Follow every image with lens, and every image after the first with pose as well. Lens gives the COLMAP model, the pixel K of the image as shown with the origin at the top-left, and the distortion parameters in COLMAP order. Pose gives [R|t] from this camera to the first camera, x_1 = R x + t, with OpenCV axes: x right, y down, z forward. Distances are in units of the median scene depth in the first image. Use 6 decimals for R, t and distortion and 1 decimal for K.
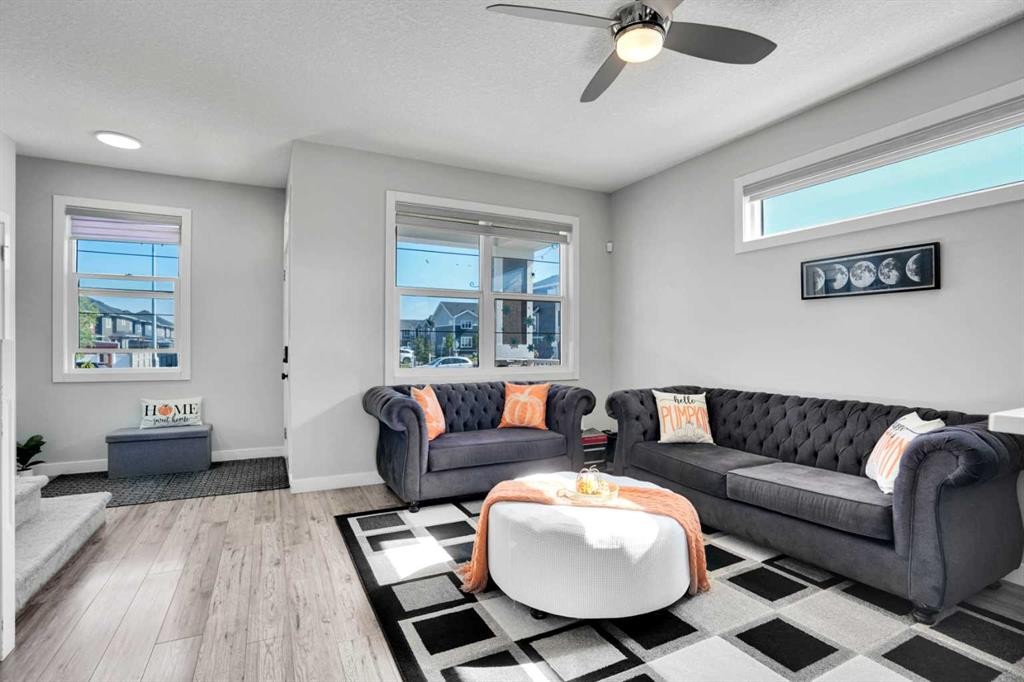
lens RADIAL K [[482.1, 0, 511.4], [0, 482.1, 346.9], [0, 0, 1]] dist [-0.068763, 0.027732]
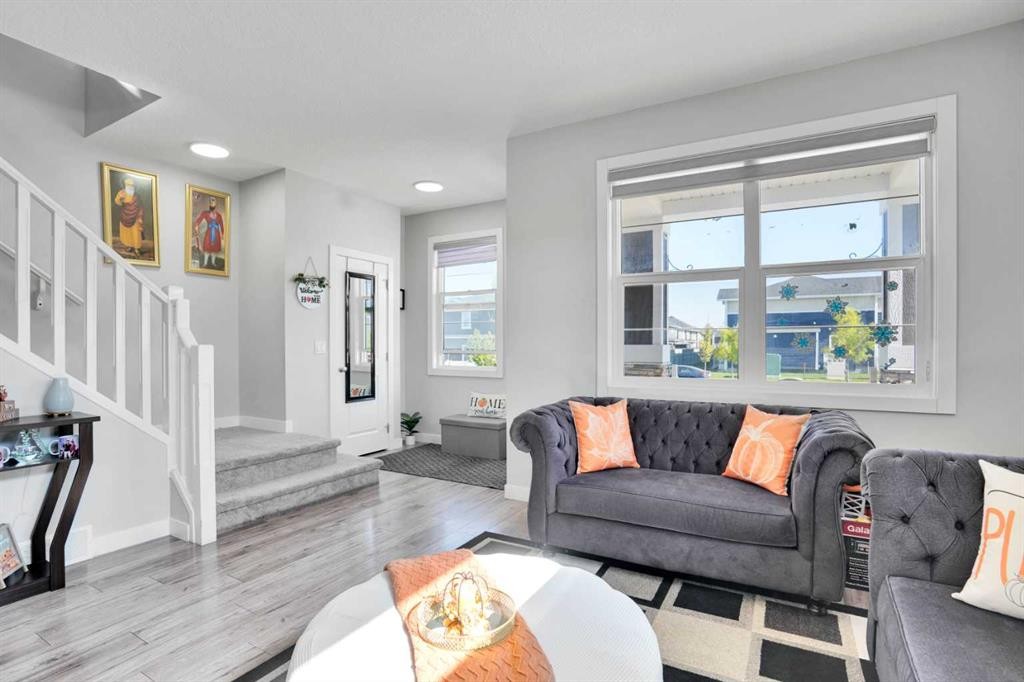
lens RADIAL K [[494.7, 0, 513.1], [0, 494.7, 353.6], [0, 0, 1]] dist [-0.060800, 0.029011]
pose [[0.558789, 0.010385, -0.829245, 0.367069], [-0.001467, 0.999932, 0.011534, -0.003403], [0.829309, -0.005228, 0.558766, 0.405619]]
